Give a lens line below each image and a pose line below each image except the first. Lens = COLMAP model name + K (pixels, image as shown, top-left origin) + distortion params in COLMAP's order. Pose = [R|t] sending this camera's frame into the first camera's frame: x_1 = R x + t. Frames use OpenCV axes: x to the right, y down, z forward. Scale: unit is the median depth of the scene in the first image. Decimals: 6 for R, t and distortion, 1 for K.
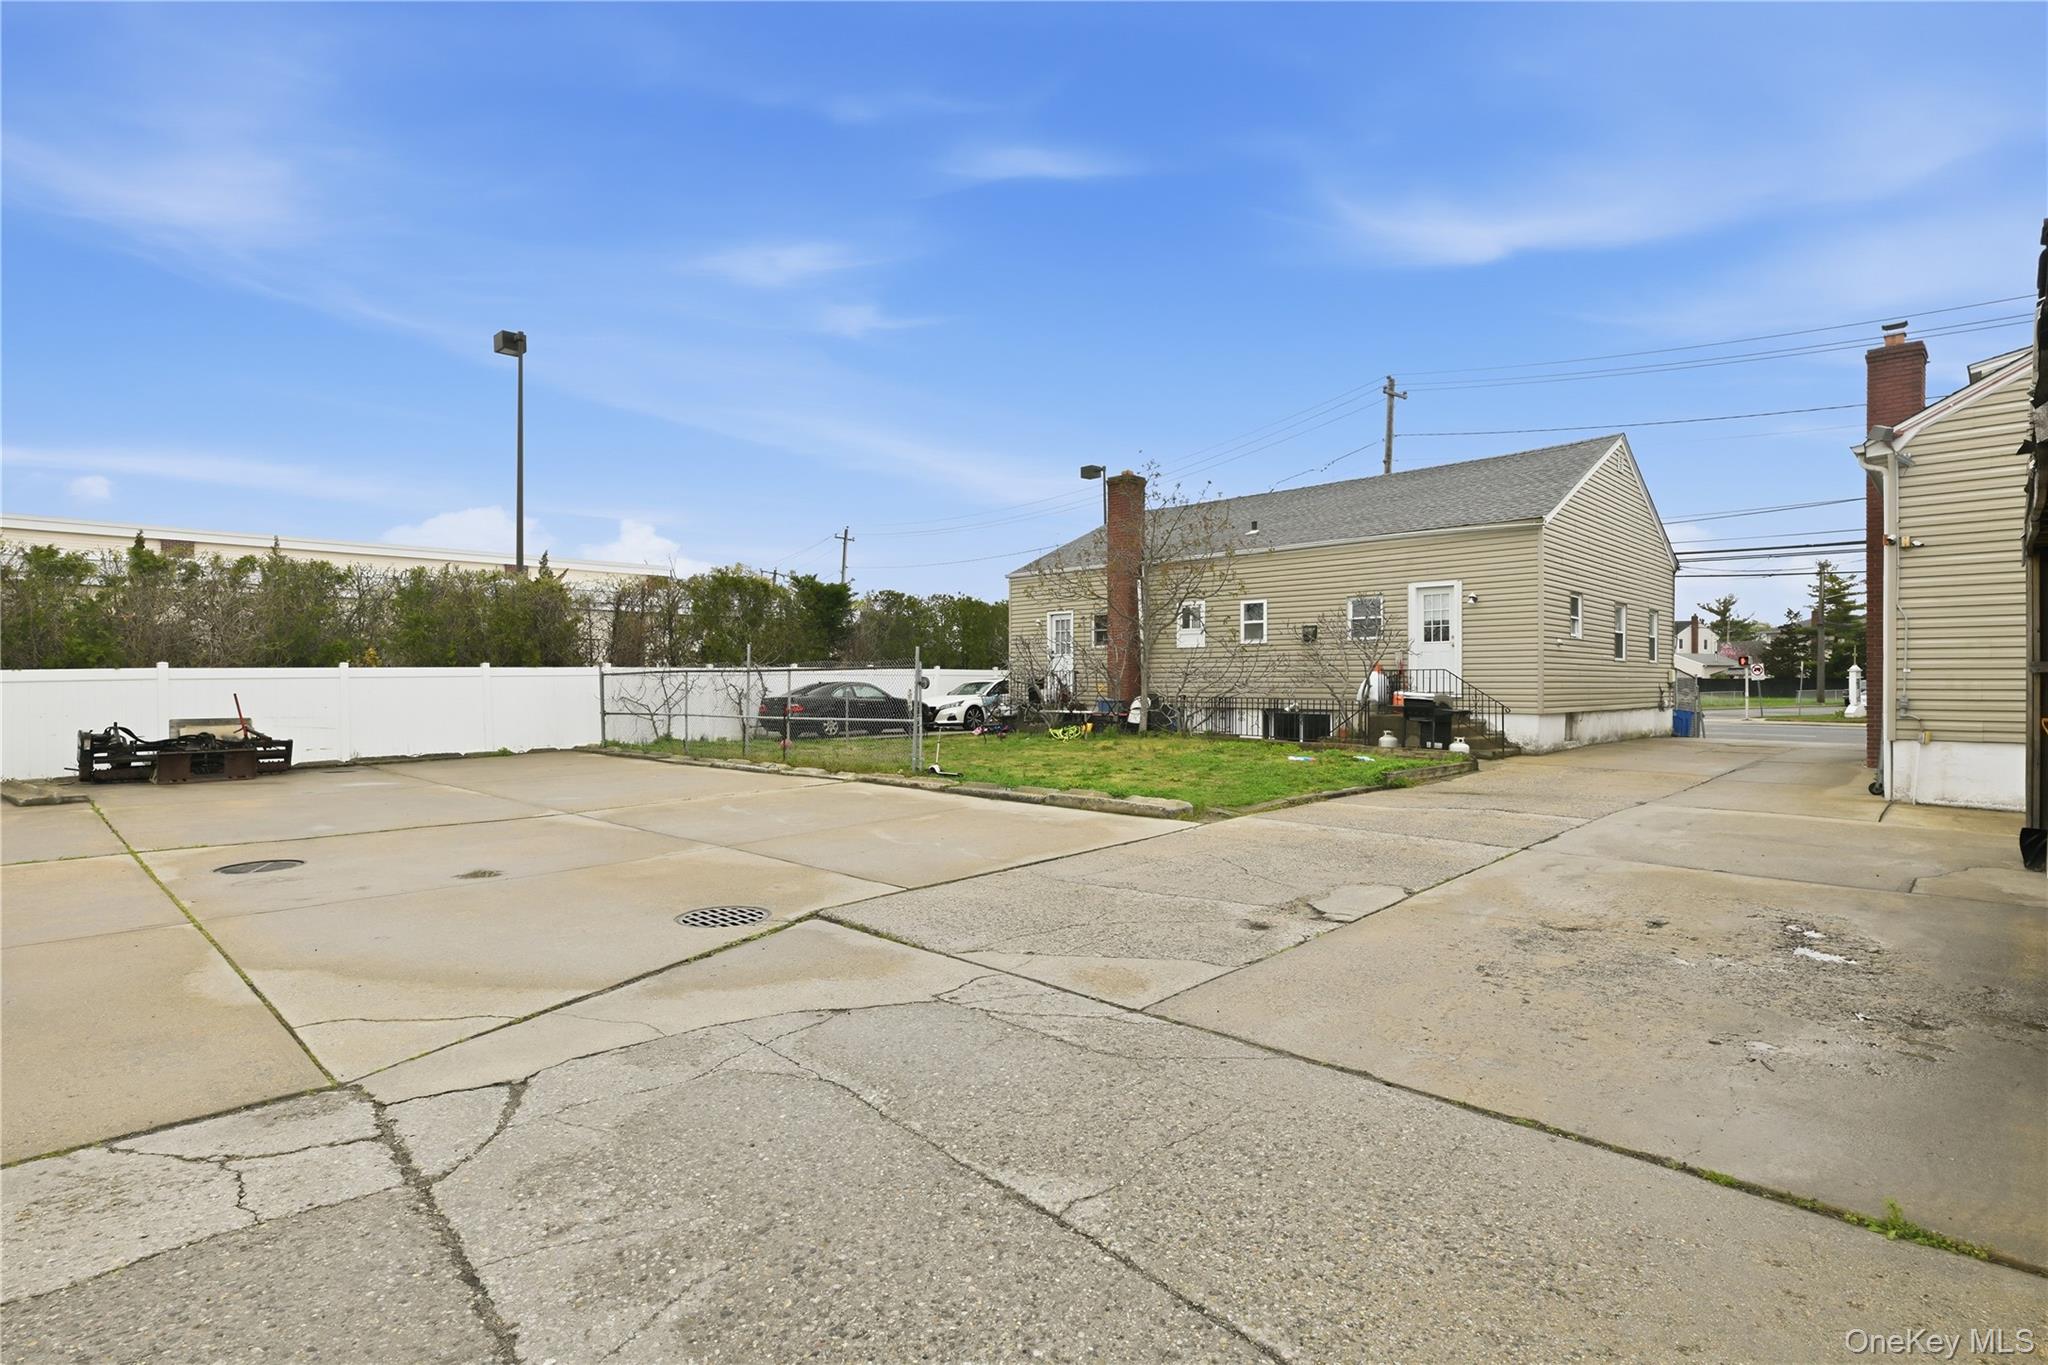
lens RADIAL K [[950.7, 0, 1026.6], [0, 950.7, 680.3], [0, 0, 1]] dist [-0.000110, -0.000021]
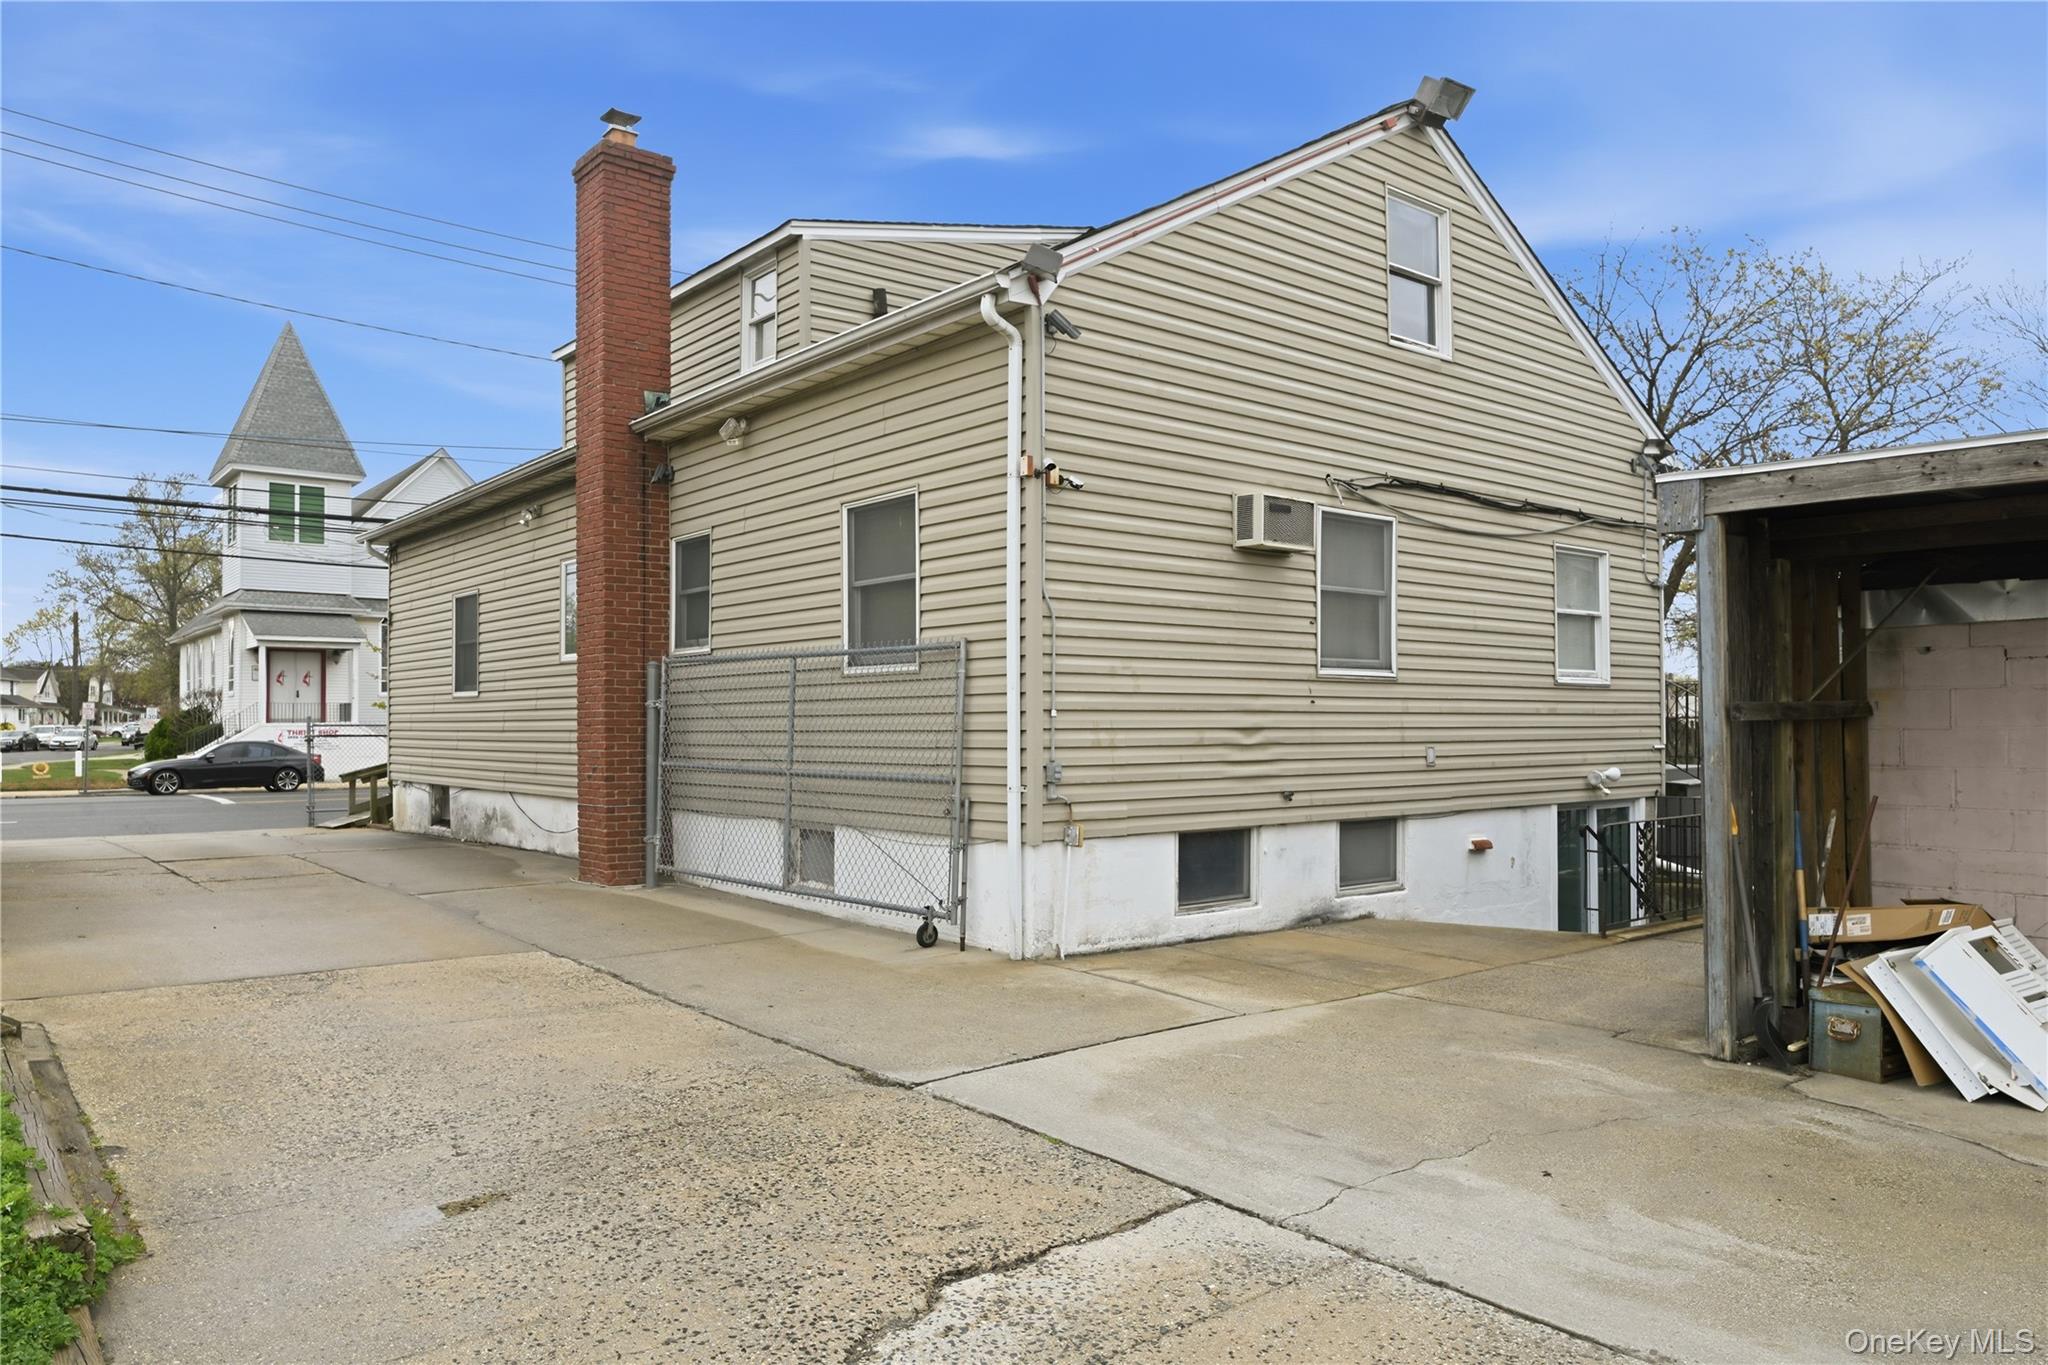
lens RADIAL K [[1420.4, 0, 1029.0], [0, 1420.4, 687.6], [0, 0, 1]] dist [-0.004196, -0.001500]
pose [[0.118118, 0.017911, 0.992838, 0.073142], [-0.003271, 0.999839, -0.017648, -0.006138], [-0.992994, -0.001163, 0.118158, 0.543839]]
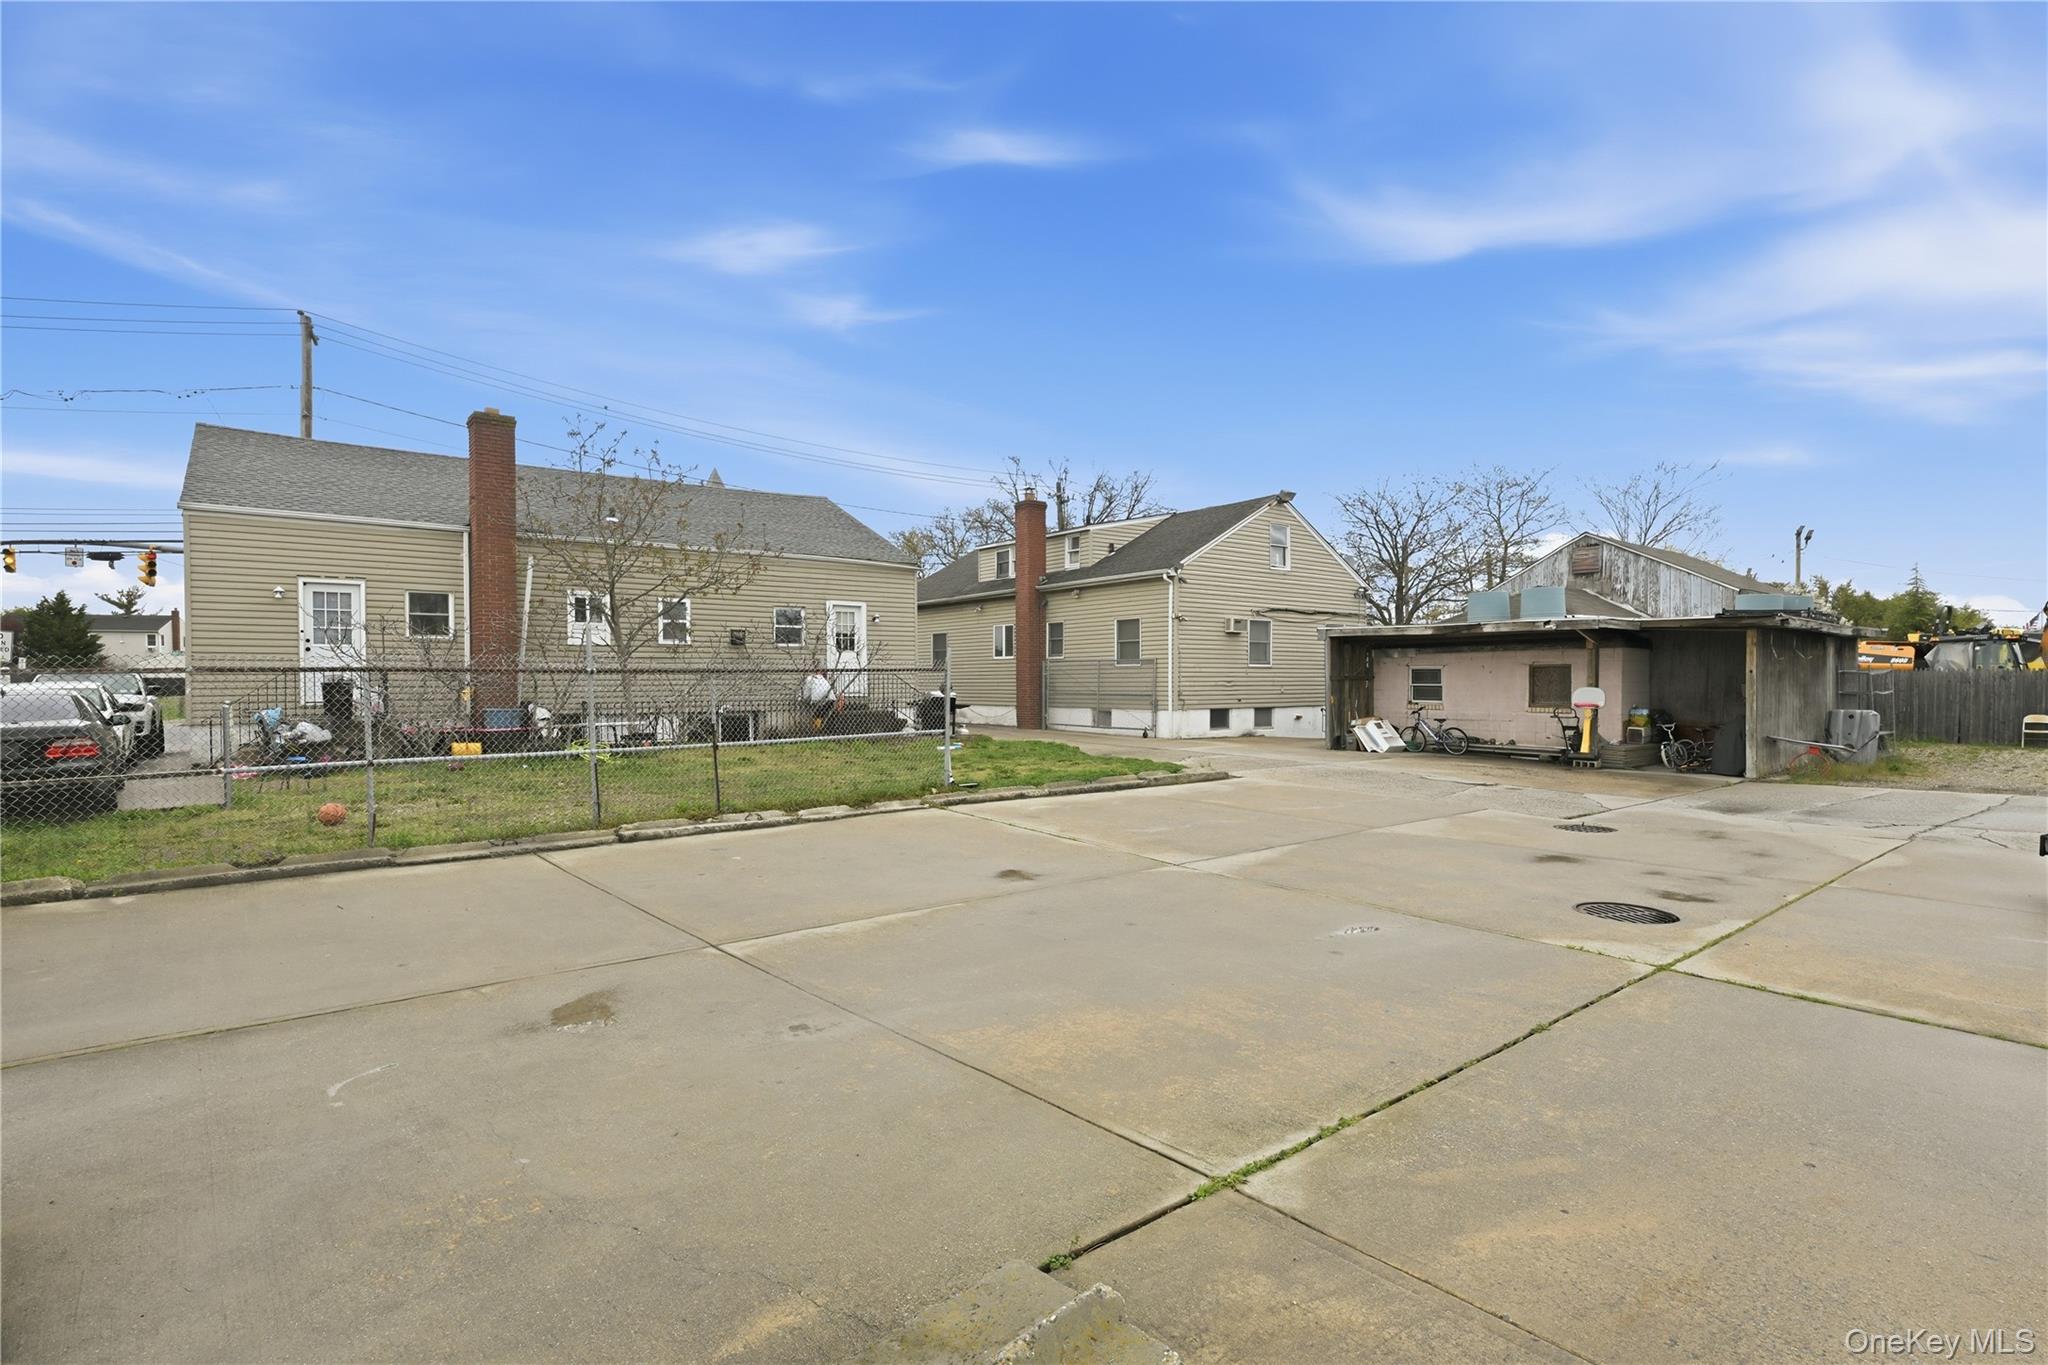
lens RADIAL K [[1059.4, 0, 1024.0], [0, 1059.4, 689.3], [0, 0, 1]] dist [0.002932, 0.000079]
pose [[0.143575, -0.017763, 0.989480, -0.869686], [-0.001611, 0.999833, 0.018183, -0.015531], [-0.989638, -0.004205, 0.143522, 0.594638]]
